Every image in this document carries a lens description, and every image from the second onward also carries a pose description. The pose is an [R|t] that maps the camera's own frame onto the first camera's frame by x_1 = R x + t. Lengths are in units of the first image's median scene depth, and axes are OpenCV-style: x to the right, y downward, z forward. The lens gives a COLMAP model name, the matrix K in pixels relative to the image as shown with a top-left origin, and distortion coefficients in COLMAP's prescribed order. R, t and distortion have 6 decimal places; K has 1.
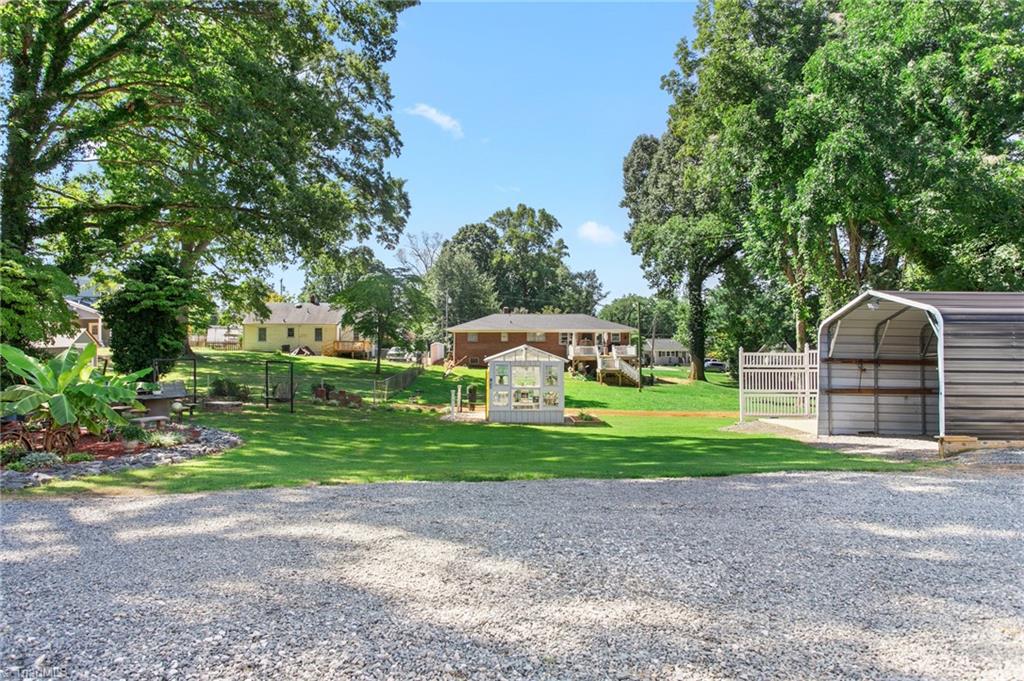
lens RADIAL K [[696.9, 0, 513.2], [0, 696.9, 339.3], [0, 0, 1]] dist [0.001522, 0.001087]
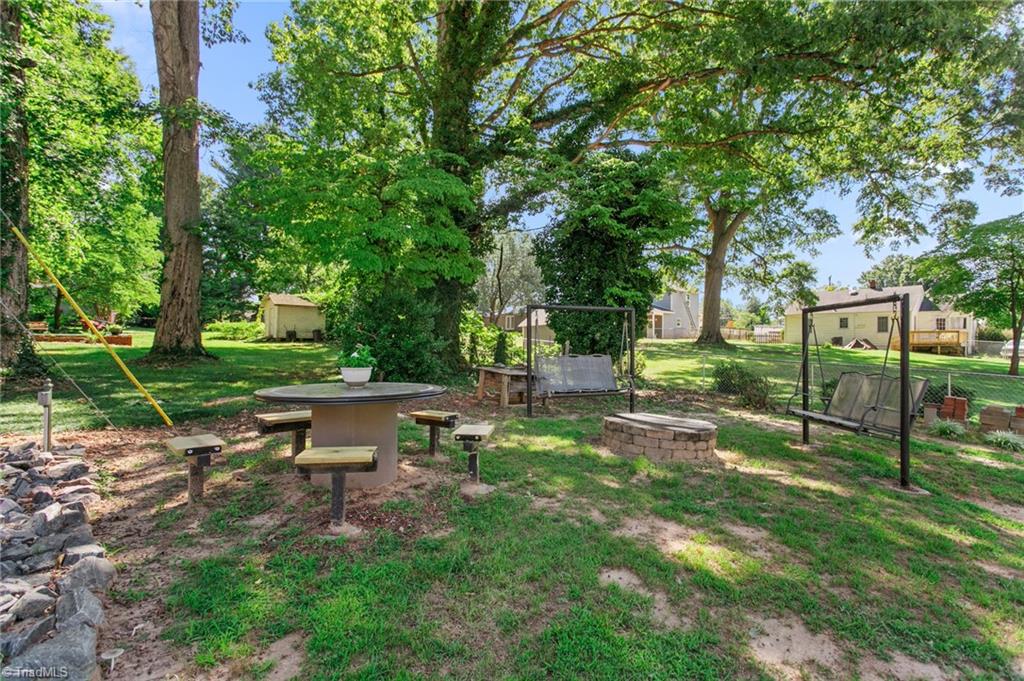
lens RADIAL K [[507.5, 0, 512.4], [0, 507.5, 342.5], [0, 0, 1]] dist [0.005315, 0.002312]
pose [[0.640832, 0.001913, -0.767679, -0.104813], [-0.008153, 0.999957, -0.004315, 0.021526], [0.767638, 0.009024, 0.640820, 0.301673]]
